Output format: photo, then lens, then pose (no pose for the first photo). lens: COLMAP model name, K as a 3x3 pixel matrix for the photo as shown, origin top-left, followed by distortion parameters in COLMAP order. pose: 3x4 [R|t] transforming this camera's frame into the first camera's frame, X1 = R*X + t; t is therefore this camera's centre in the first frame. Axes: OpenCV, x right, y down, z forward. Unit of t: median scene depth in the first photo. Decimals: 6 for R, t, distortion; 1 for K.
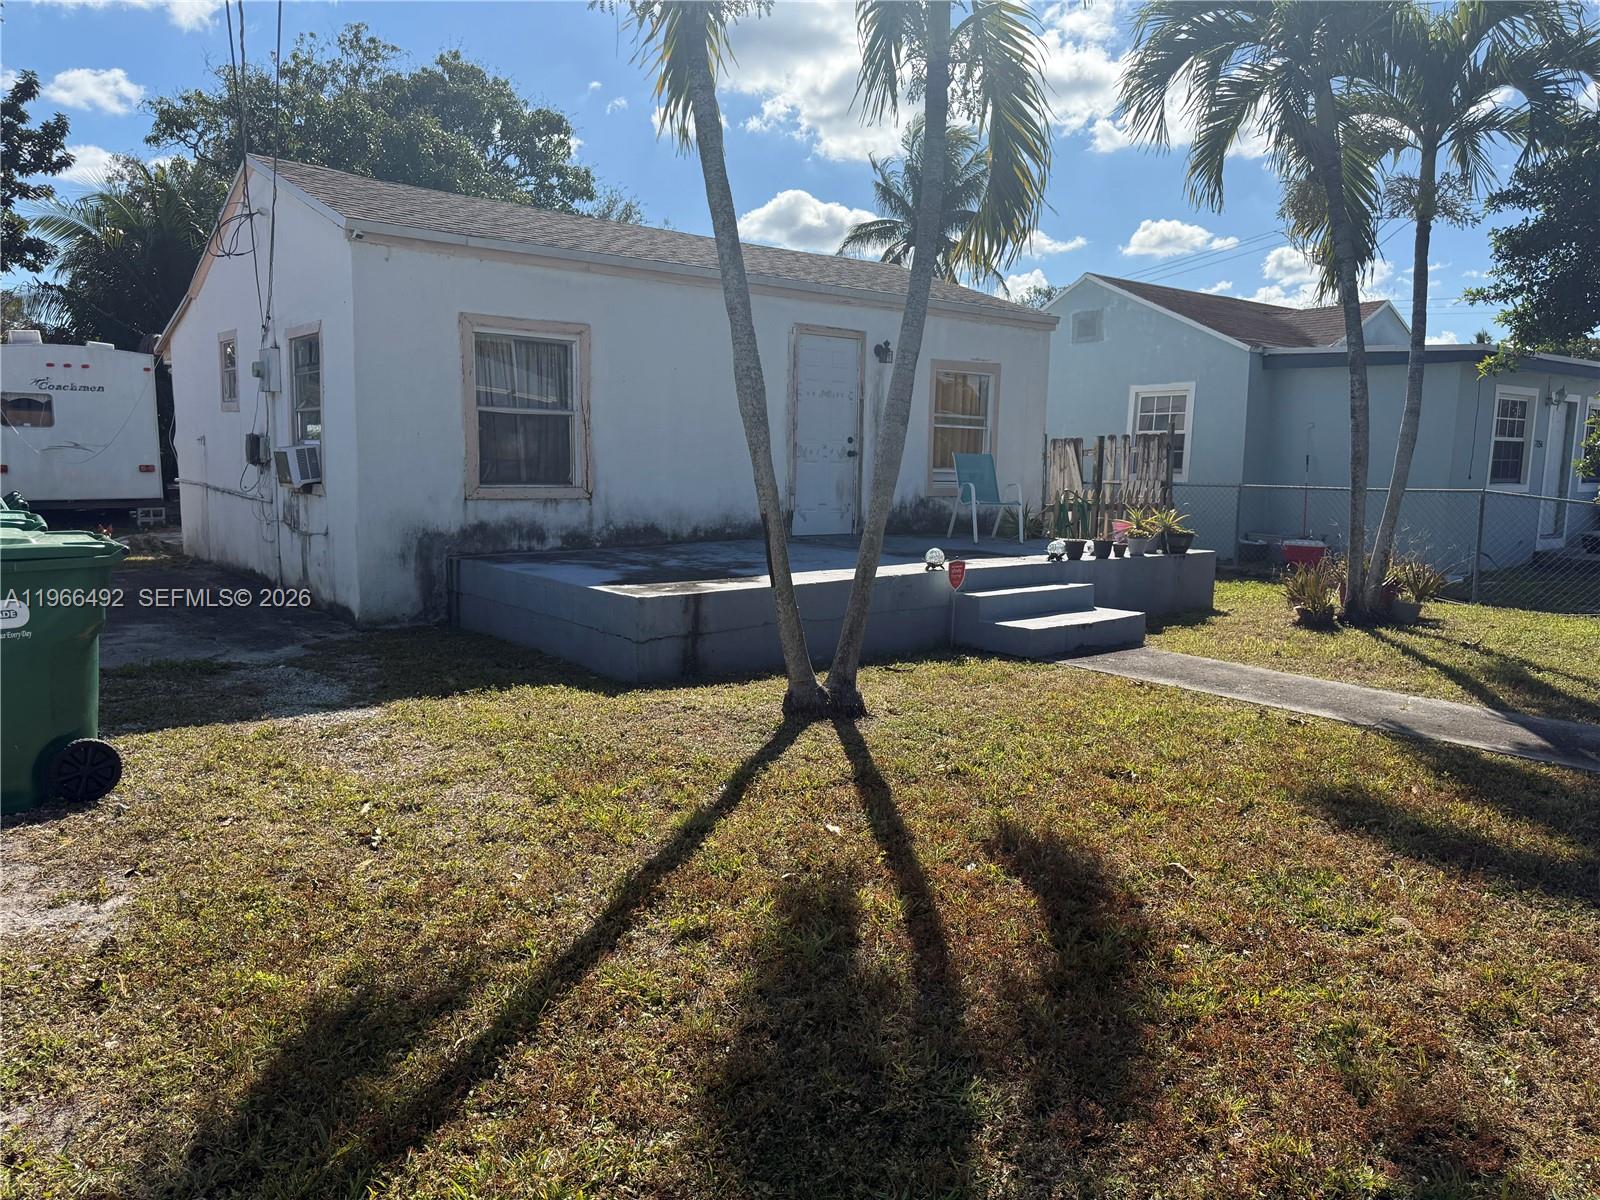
lens RADIAL K [[1120.2, 0, 804.6], [0, 1120.2, 598.4], [0, 0, 1]] dist [0.071615, -0.056991]
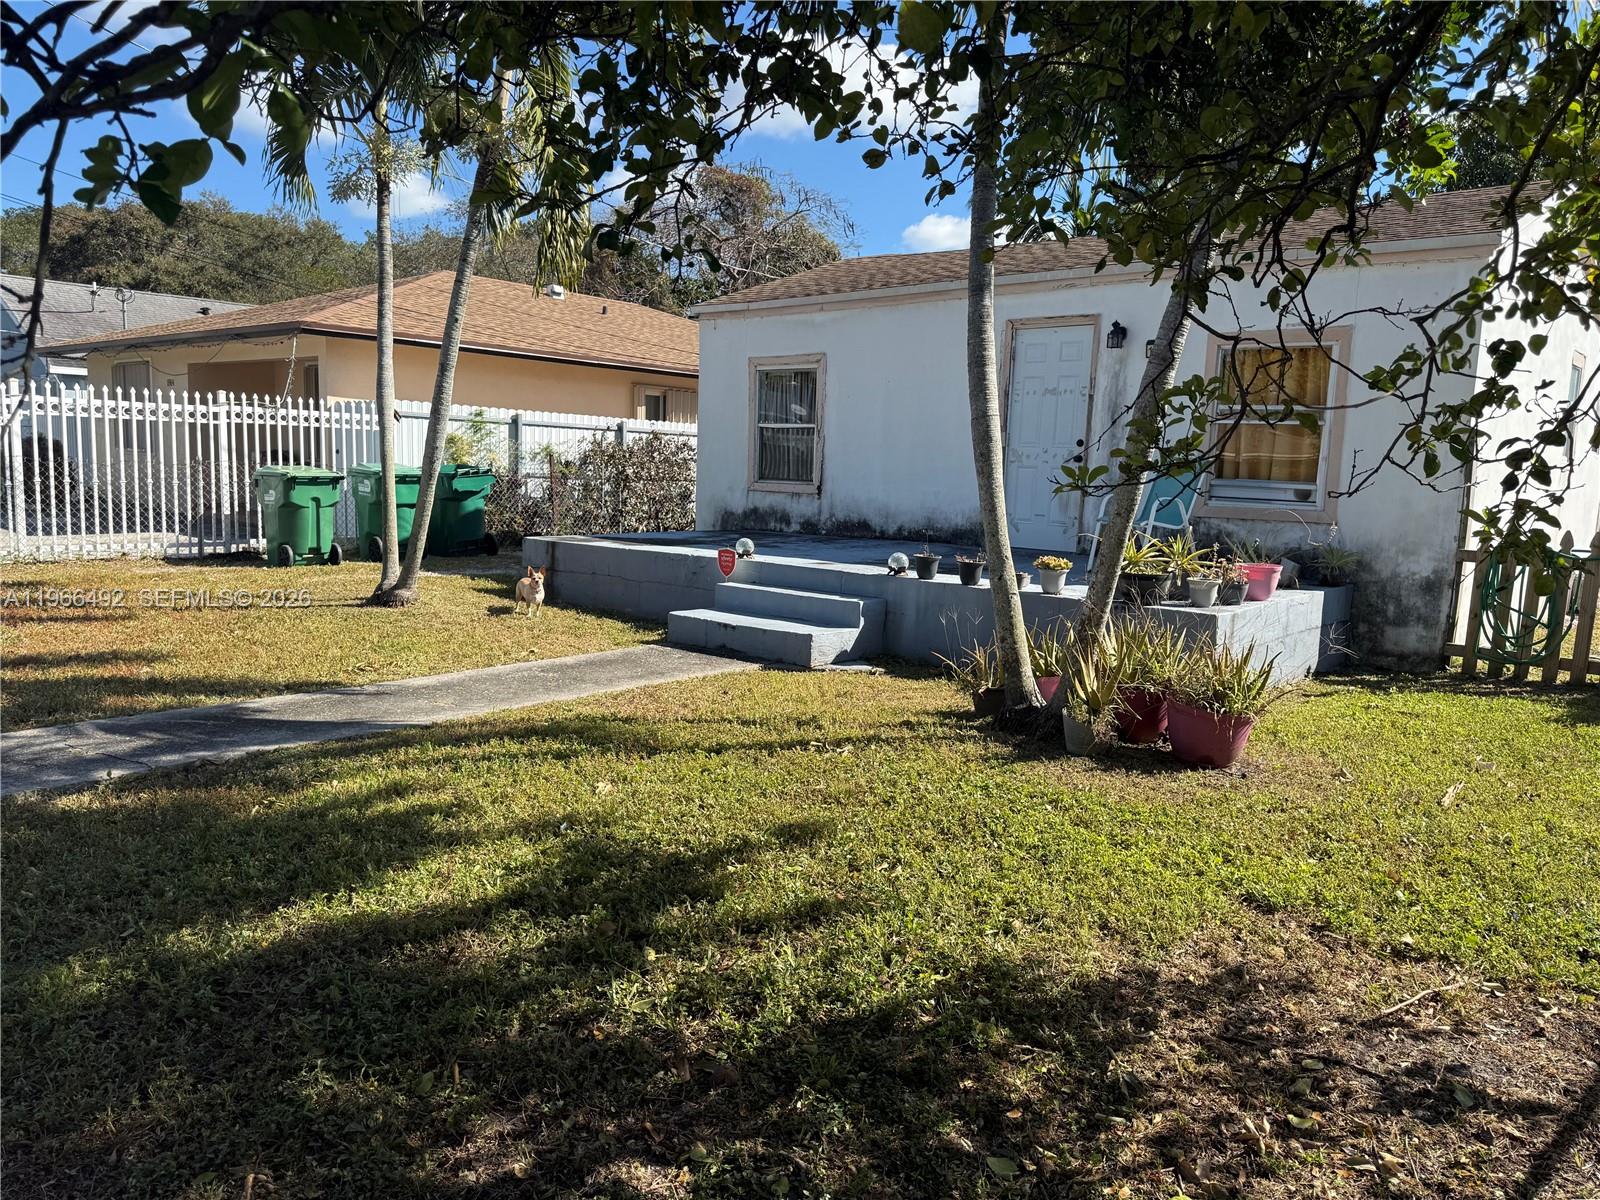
lens RADIAL K [[1120.2, 0, 804.1], [0, 1120.2, 603.2], [0, 0, 1]] dist [0.071615, -0.056991]
pose [[0.174426, 0.111021, -0.978391, 1.032050], [-0.153770, 0.984504, 0.084301, -0.073166], [0.972589, 0.135743, 0.188795, 0.779378]]
